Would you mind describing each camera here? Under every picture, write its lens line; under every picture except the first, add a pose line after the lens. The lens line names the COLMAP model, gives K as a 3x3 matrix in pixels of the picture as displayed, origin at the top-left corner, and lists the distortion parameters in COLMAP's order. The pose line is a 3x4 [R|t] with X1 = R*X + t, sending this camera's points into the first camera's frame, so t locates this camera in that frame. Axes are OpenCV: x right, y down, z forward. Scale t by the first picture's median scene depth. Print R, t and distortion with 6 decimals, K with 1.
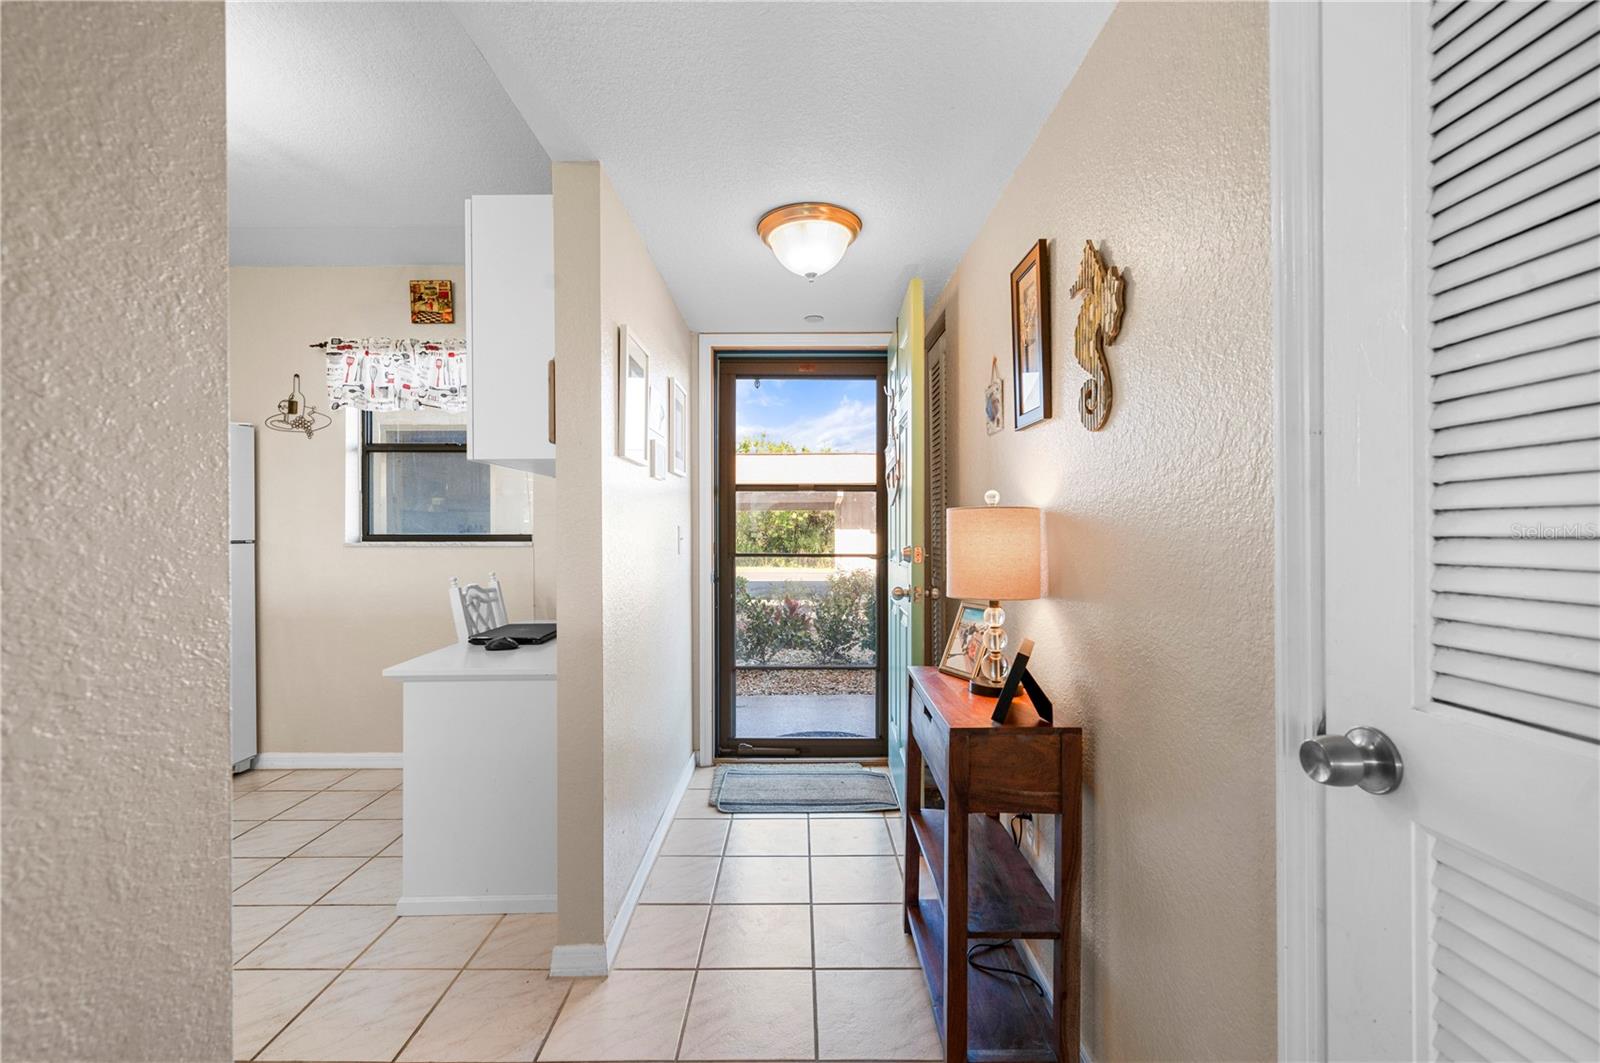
lens RADIAL K [[681.9, 0, 803.8], [0, 681.9, 527.3], [0, 0, 1]] dist [0.000508, -0.000787]
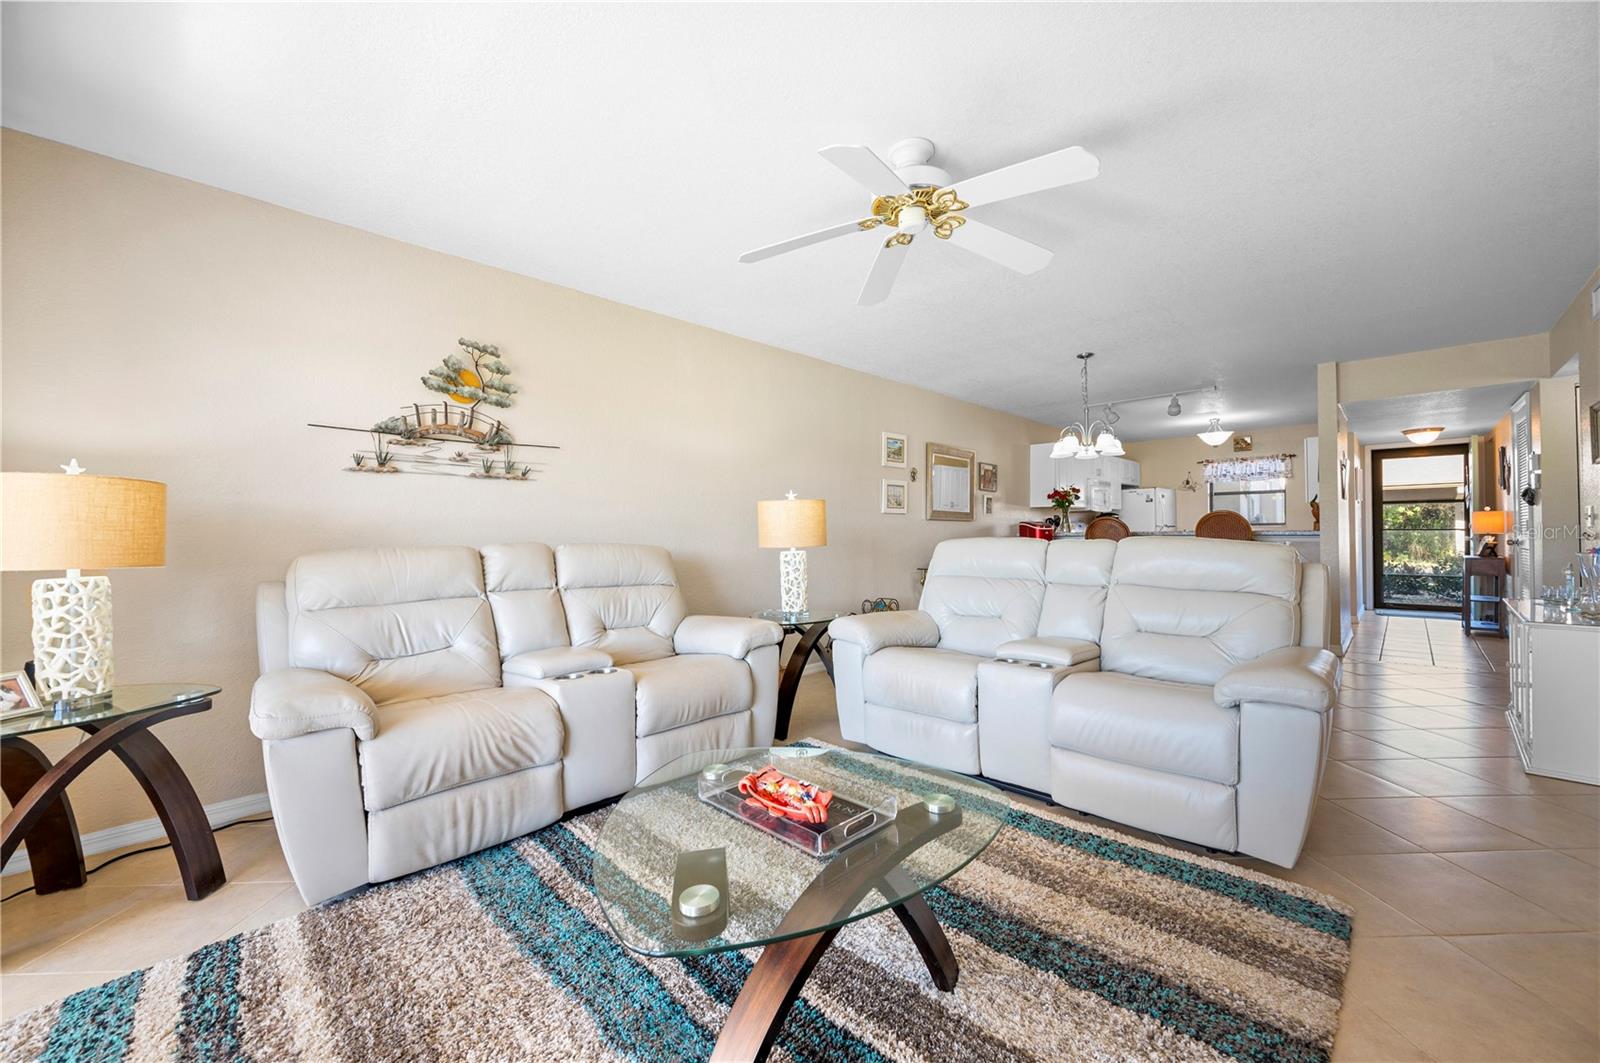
lens RADIAL K [[634.4, 0, 807.3], [0, 634.4, 530.2], [0, 0, 1]] dist [0.003900, -0.001730]
pose [[0.721458, -0.008216, -0.692409, -0.010790], [0.011979, 0.999928, 0.000617, 0.015837], [0.692354, -0.008739, 0.721505, -2.284236]]
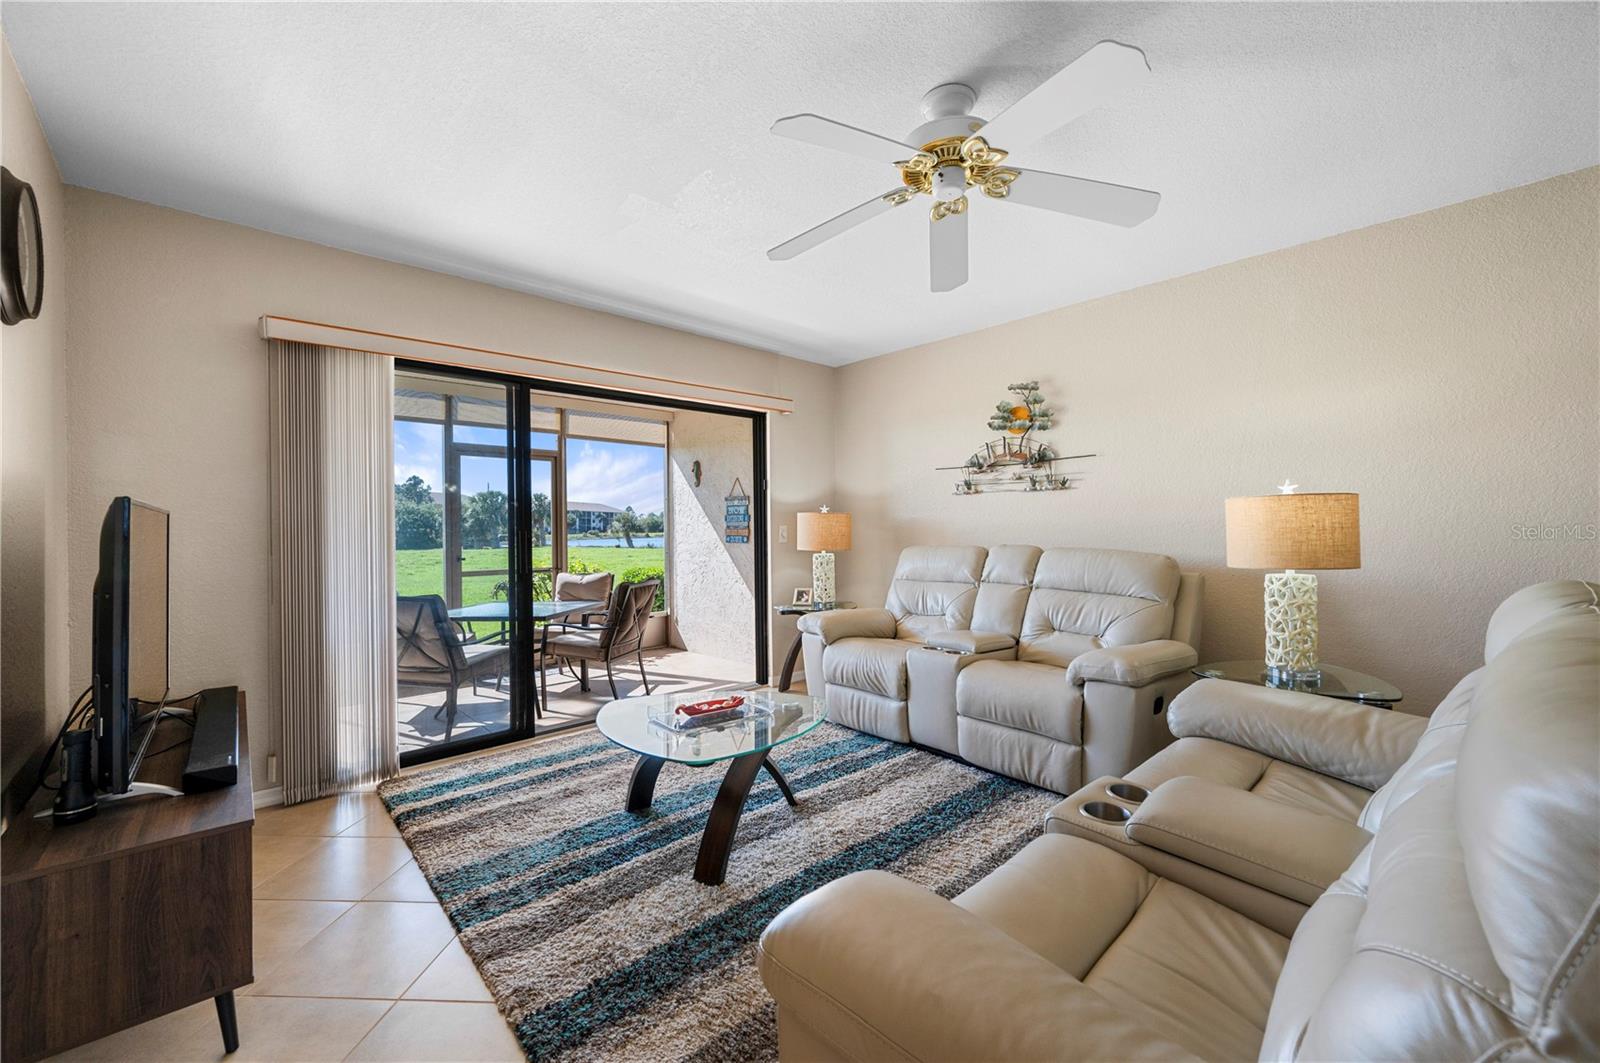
lens RADIAL K [[634.4, 0, 794.4], [0, 634.4, 529.7], [0, 0, 1]] dist [0.003900, -0.001730]
pose [[-0.743236, 0.012524, -0.668912, 0.094386], [0.014504, 0.999891, 0.002606, -0.005331], [0.668872, -0.007765, -0.743337, -1.350563]]
